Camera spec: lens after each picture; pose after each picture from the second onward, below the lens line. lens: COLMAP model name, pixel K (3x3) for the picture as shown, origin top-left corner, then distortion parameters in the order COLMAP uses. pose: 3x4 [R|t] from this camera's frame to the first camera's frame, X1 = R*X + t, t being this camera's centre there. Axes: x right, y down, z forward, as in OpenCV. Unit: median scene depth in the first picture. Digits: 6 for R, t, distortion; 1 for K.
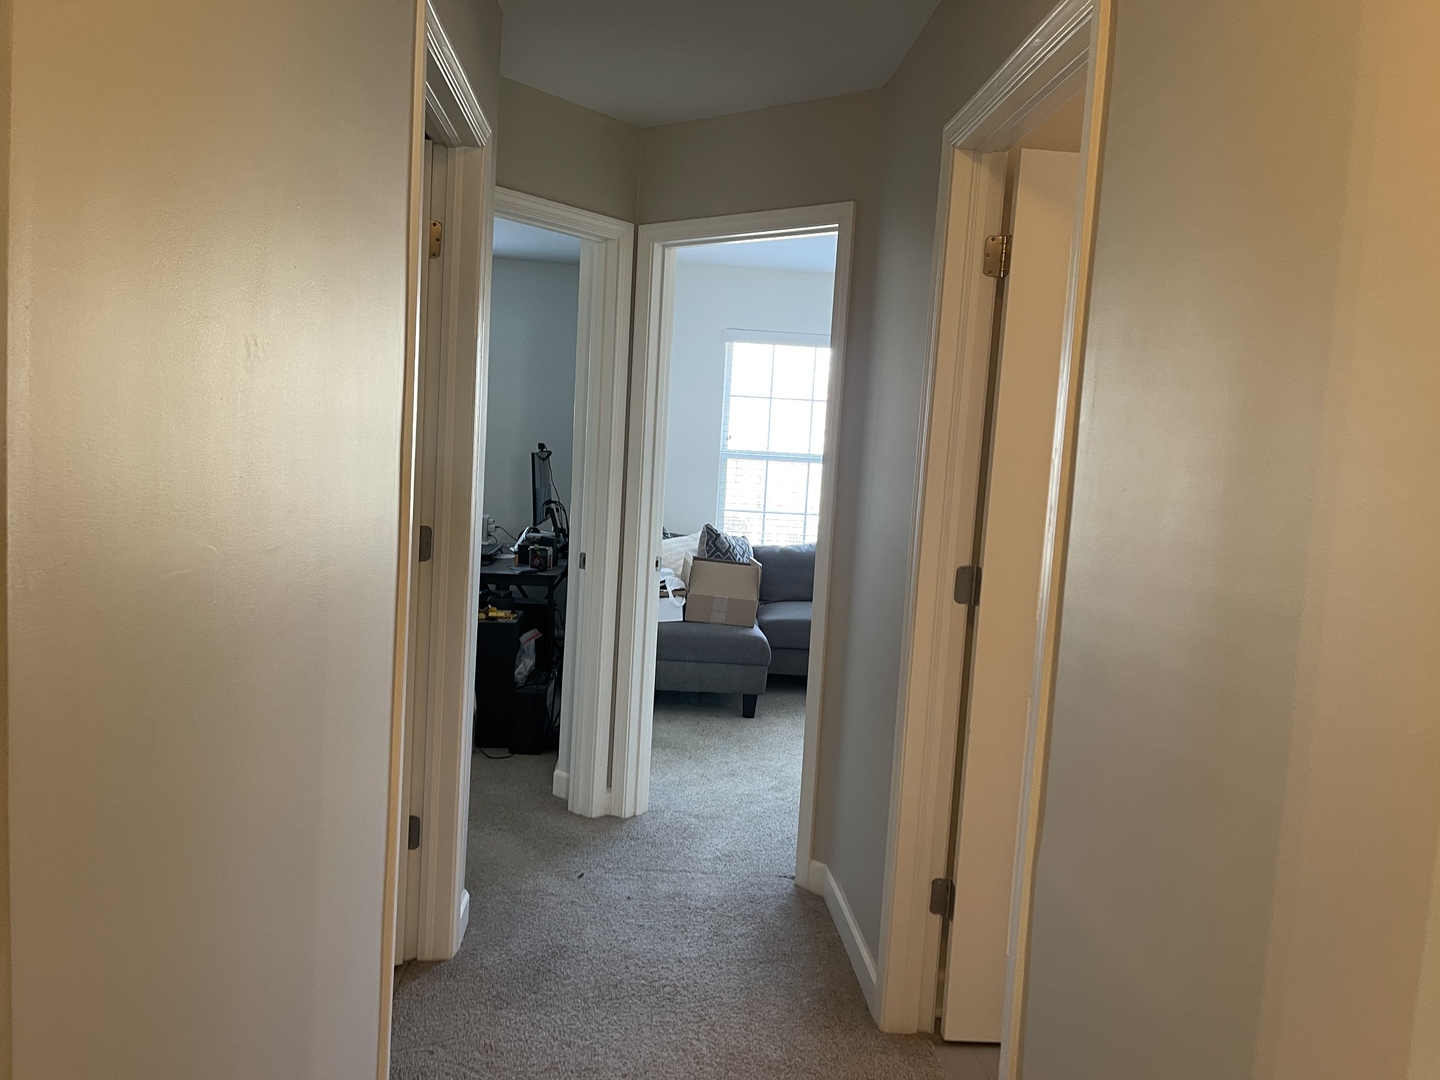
lens RADIAL K [[1093.7, 0, 720.0], [0, 1093.7, 540.0], [0, 0, 1]] dist [0.029000, -0.003597]
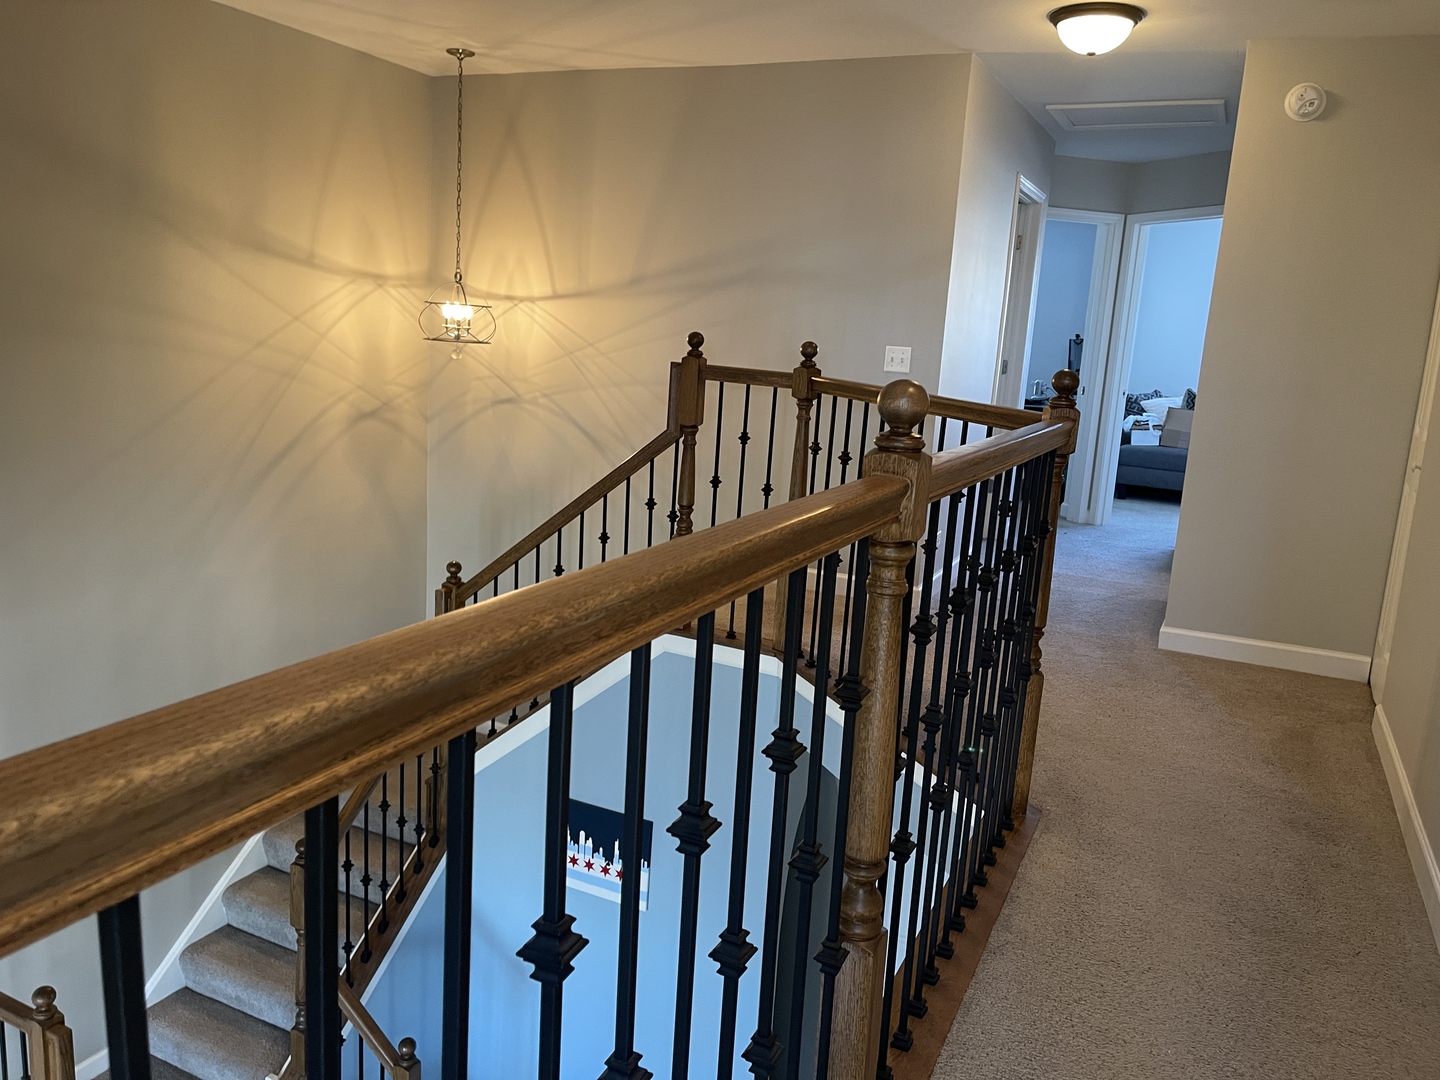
lens RADIAL K [[1093.7, 0, 720.0], [0, 1093.7, 540.0], [0, 0, 1]] dist [0.029000, -0.003597]
pose [[0.872362, 0.090755, -0.480363, 0.277601], [-0.052333, 0.994307, 0.092815, 0.138590], [0.486052, -0.055830, 0.872145, -1.049671]]
